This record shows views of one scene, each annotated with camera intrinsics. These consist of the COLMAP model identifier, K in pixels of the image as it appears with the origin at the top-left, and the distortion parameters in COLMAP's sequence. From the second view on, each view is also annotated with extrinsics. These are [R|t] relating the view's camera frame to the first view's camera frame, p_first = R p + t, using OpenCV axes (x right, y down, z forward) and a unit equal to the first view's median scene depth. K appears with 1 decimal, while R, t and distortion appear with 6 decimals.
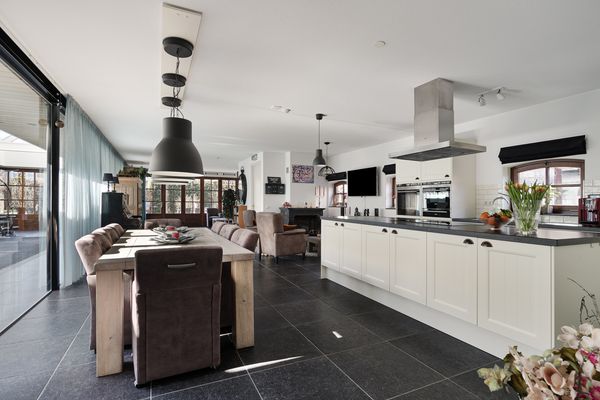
lens RADIAL K [[299.2, 0, 300.0], [0, 299.2, 200.0], [0, 0, 1]] dist [-0.001502, -0.000384]
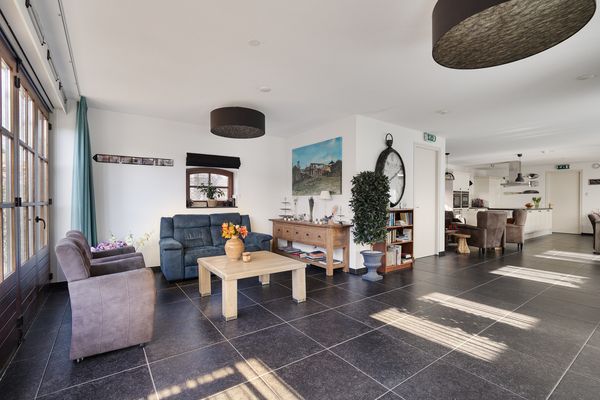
lens RADIAL K [[276.6, 0, 302.0], [0, 276.6, 203.1], [0, 0, 1]] dist [-0.002929, 0.000096]
pose [[-0.183658, -0.015757, 0.982864, -0.909907], [-0.009930, 0.999850, 0.014174, 0.003949], [-0.982940, -0.007157, -0.183787, 1.719898]]
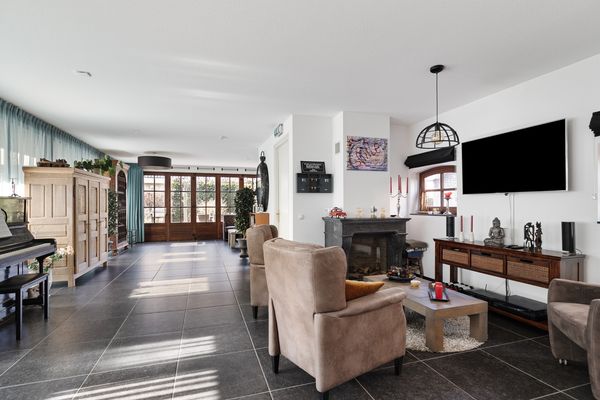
lens RADIAL K [[299.2, 0, 300.0], [0, 299.2, 200.0], [0, 0, 1]] dist [-0.001502, -0.000384]
pose [[0.991690, -0.012075, -0.128083, -0.041275], [0.010675, 0.999876, -0.011605, -0.000382], [0.128208, 0.010142, 0.991696, 0.464459]]
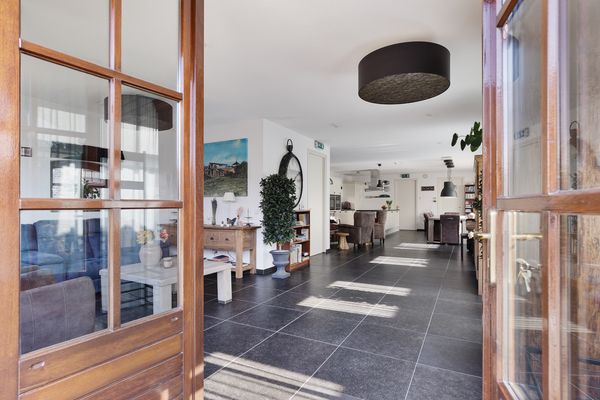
lens RADIAL K [[310.9, 0, 299.0], [0, 310.9, 202.9], [0, 0, 1]] dist [0.000556, -0.000008]
pose [[-0.591270, -0.002438, 0.806470, -0.952346], [-0.009610, 0.999946, -0.004024, 0.010317], [-0.806416, -0.010129, -0.591262, 1.865949]]
